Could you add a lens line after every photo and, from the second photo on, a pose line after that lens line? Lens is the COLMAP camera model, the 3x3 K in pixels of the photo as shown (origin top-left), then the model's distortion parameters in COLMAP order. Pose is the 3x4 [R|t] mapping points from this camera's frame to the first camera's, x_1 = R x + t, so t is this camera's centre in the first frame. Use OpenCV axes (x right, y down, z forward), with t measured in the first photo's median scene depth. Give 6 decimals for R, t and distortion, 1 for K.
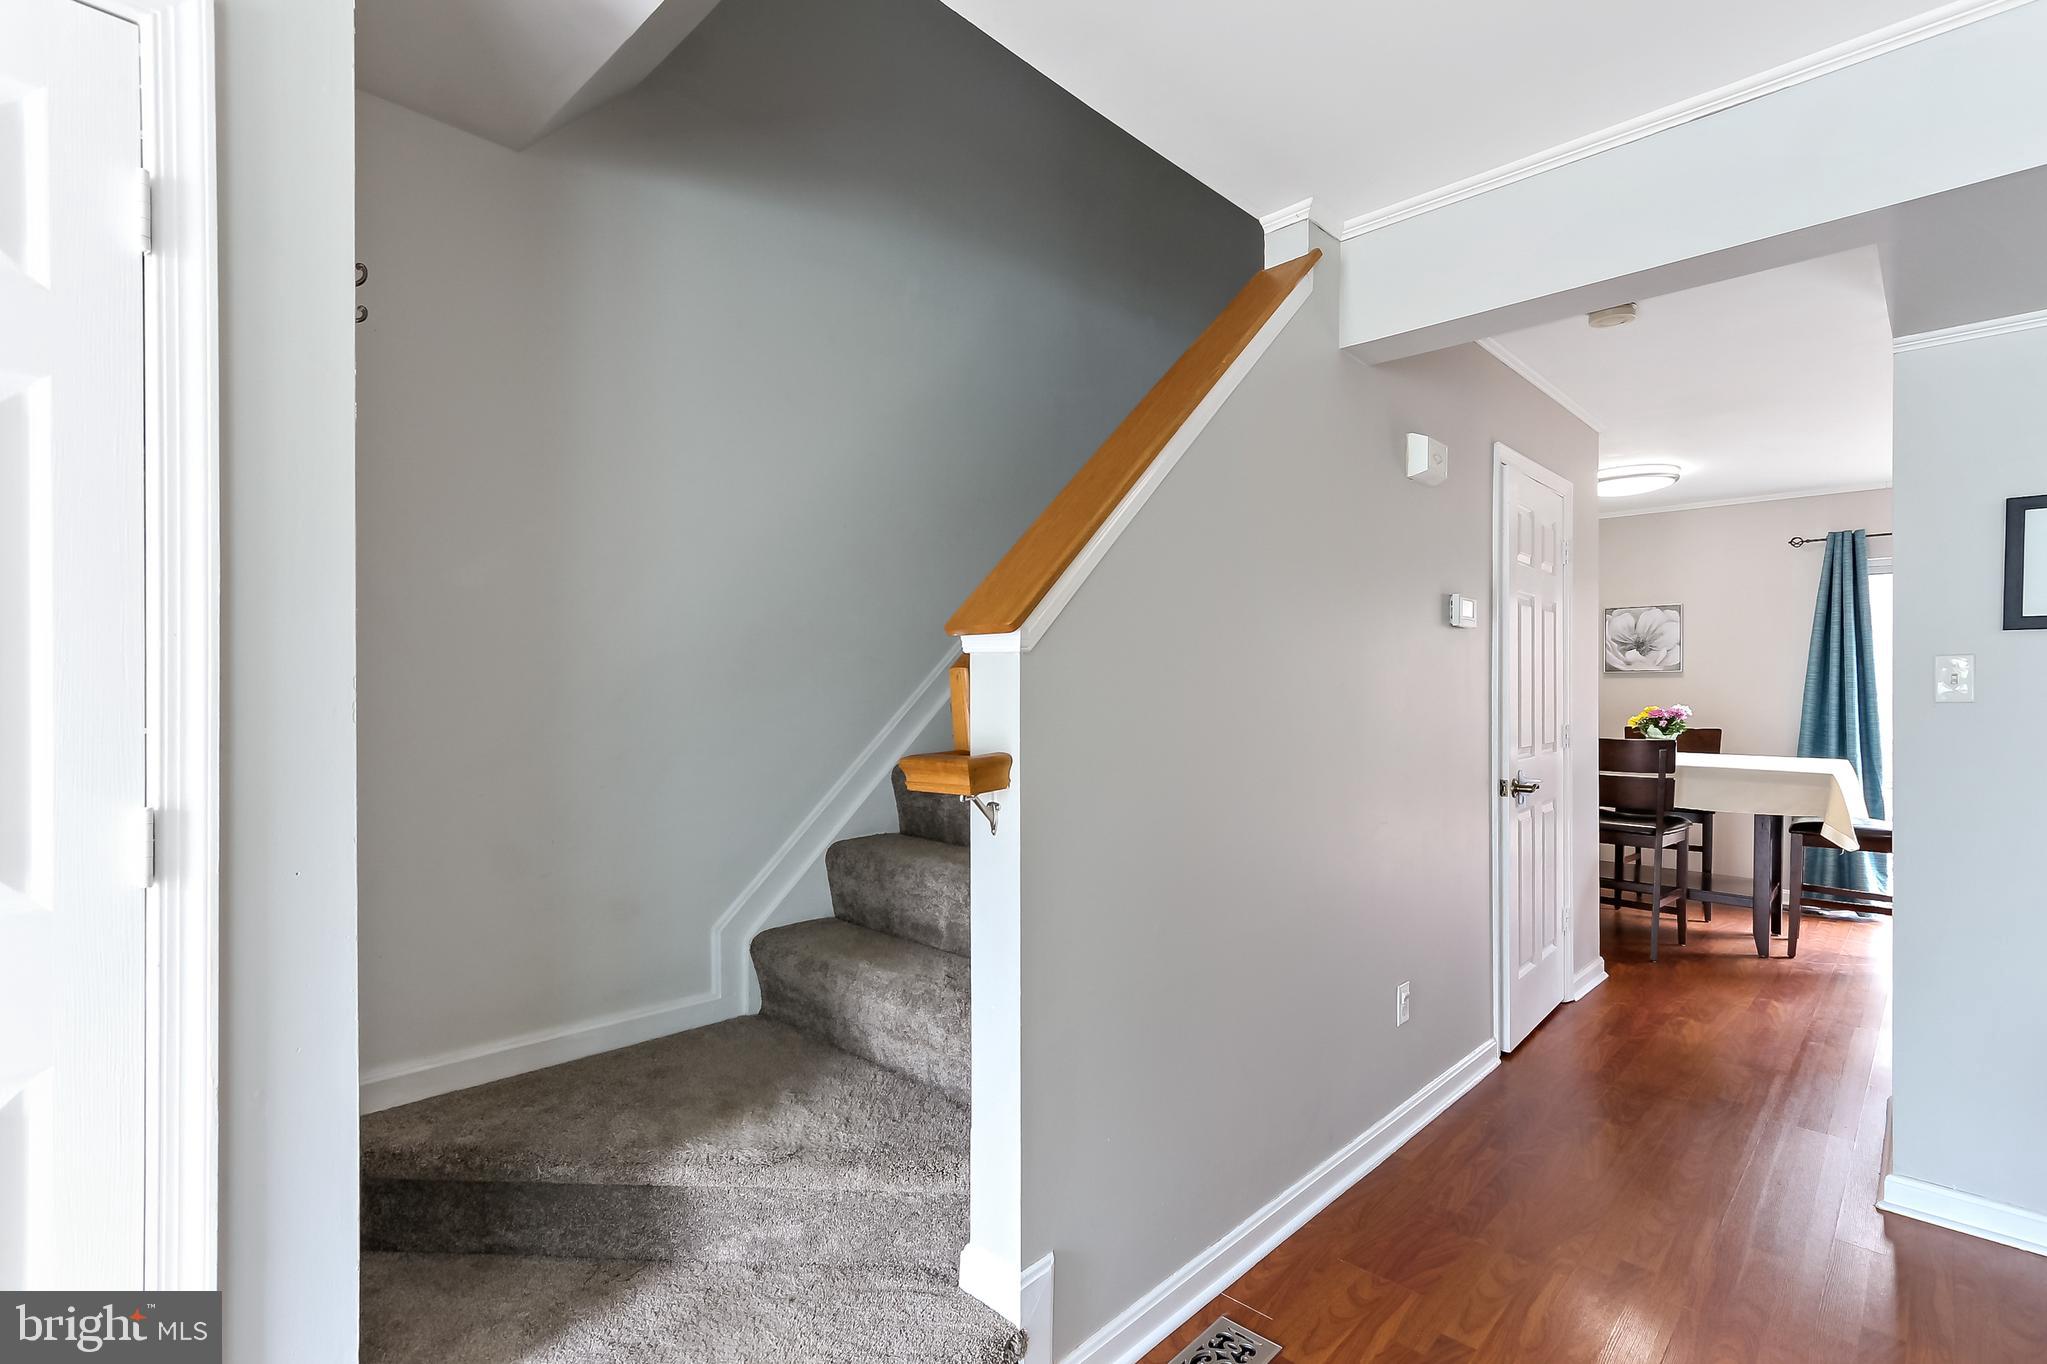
lens RADIAL K [[946.5, 0, 1035.9], [0, 946.5, 691.9], [0, 0, 1]] dist [0.003969, 0.001637]
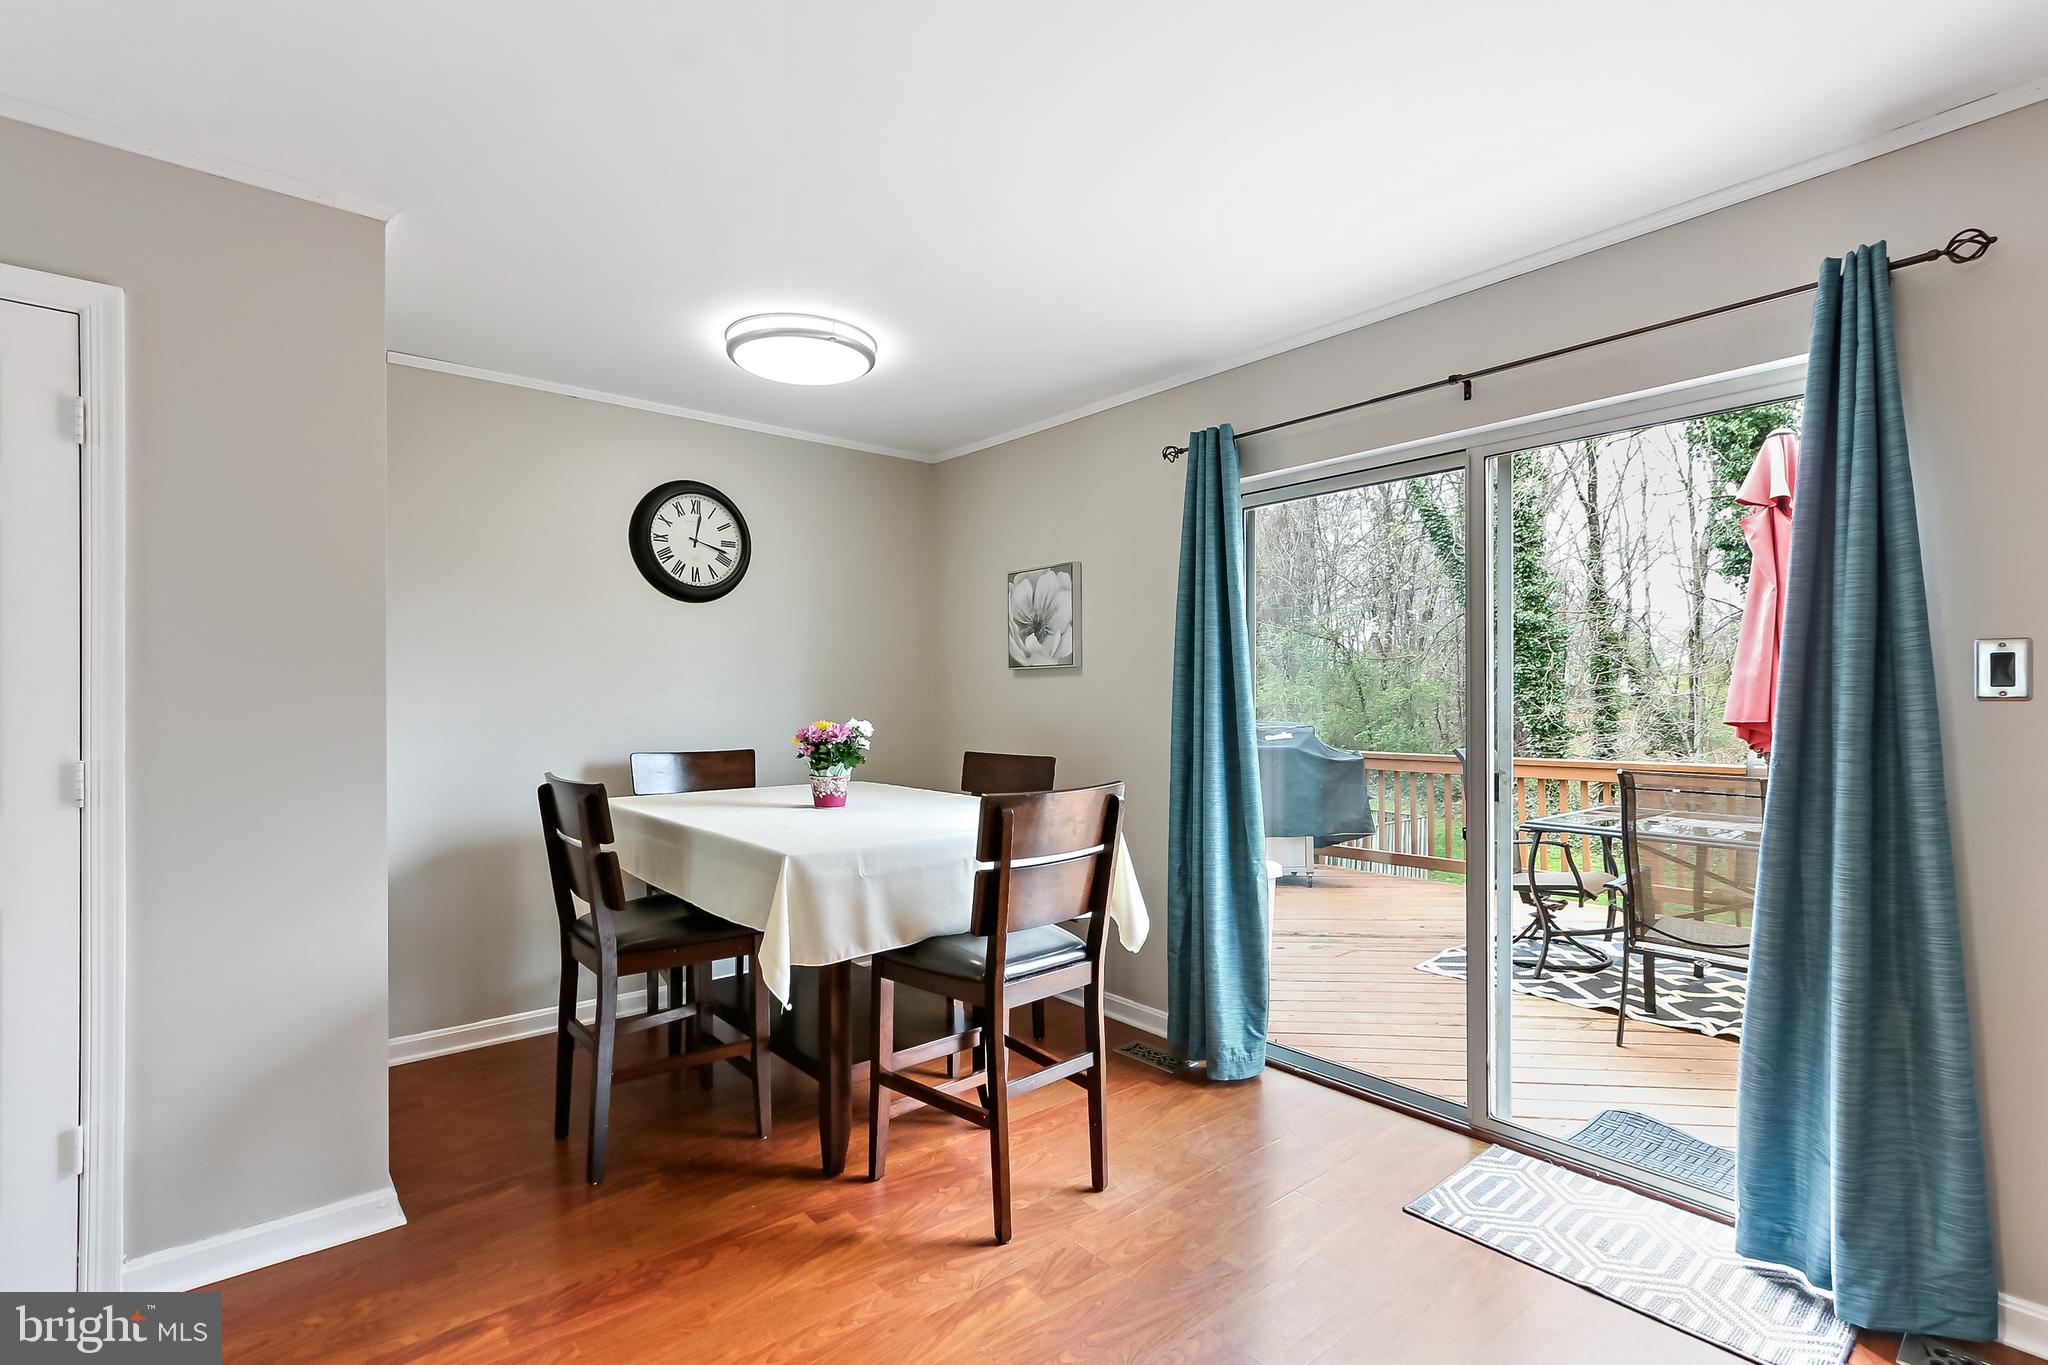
lens RADIAL K [[947.0, 0, 1012.9], [0, 947.0, 683.3], [0, 0, 1]] dist [0.003969, 0.001637]
pose [[0.993098, -0.002591, -0.117259, 0.796311], [0.000217, 0.999795, -0.020253, 0.003647], [0.117288, 0.020087, 0.992895, 0.393019]]
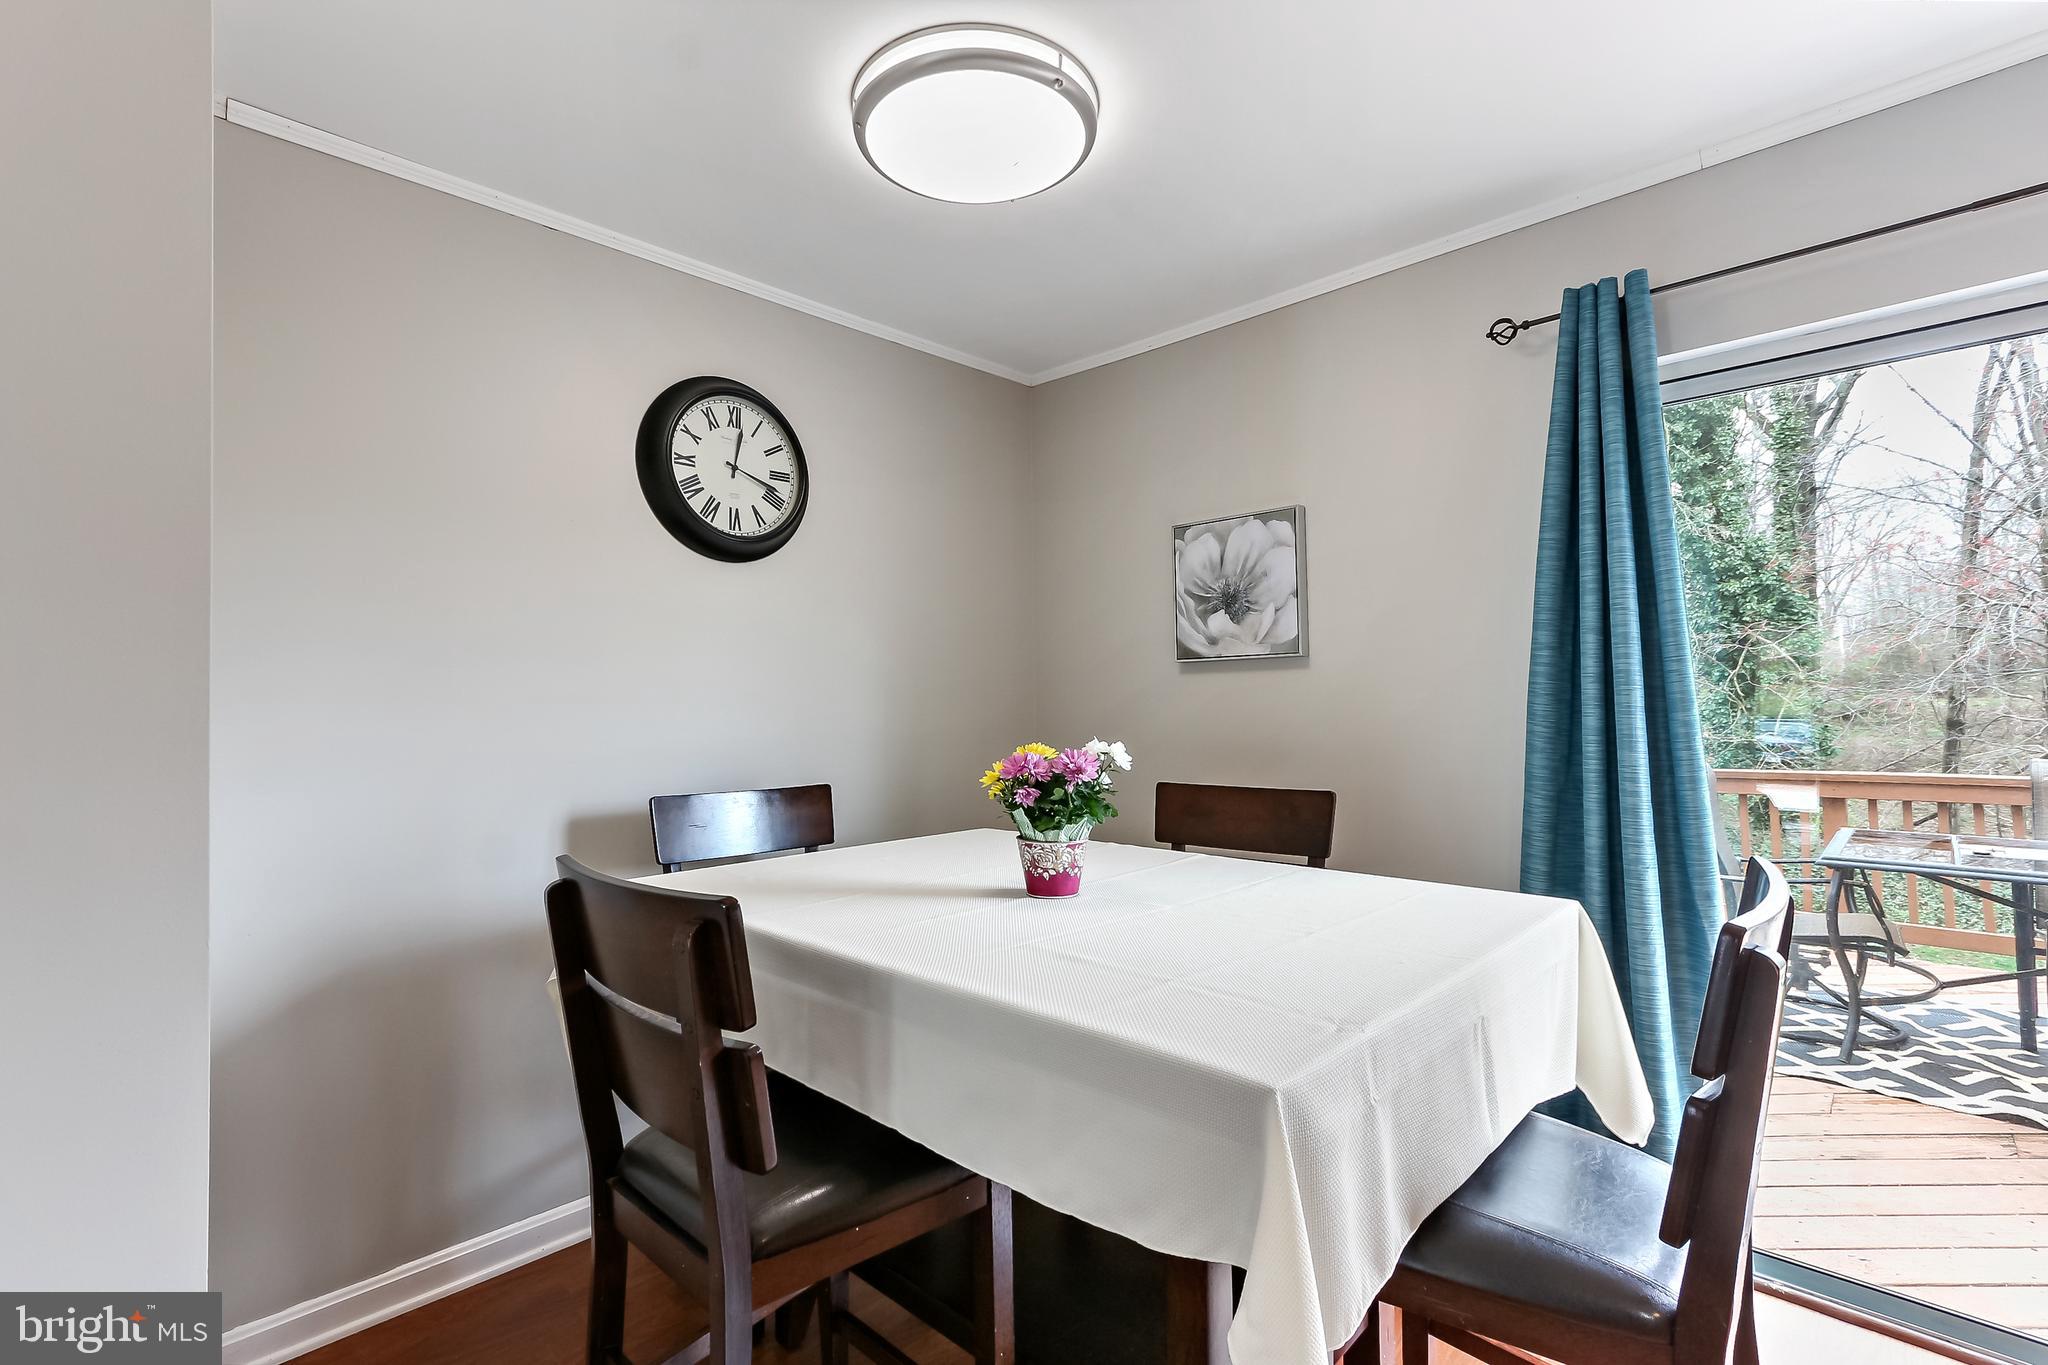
lens RADIAL K [[947.0, 0, 1014.5], [0, 947.0, 668.7], [0, 0, 1]] dist [0.003969, 0.001637]
pose [[0.999866, -0.010961, -0.012134, 0.613201], [0.010447, 0.999078, -0.041638, 0.002373], [0.012580, 0.041506, 0.999059, 0.614316]]
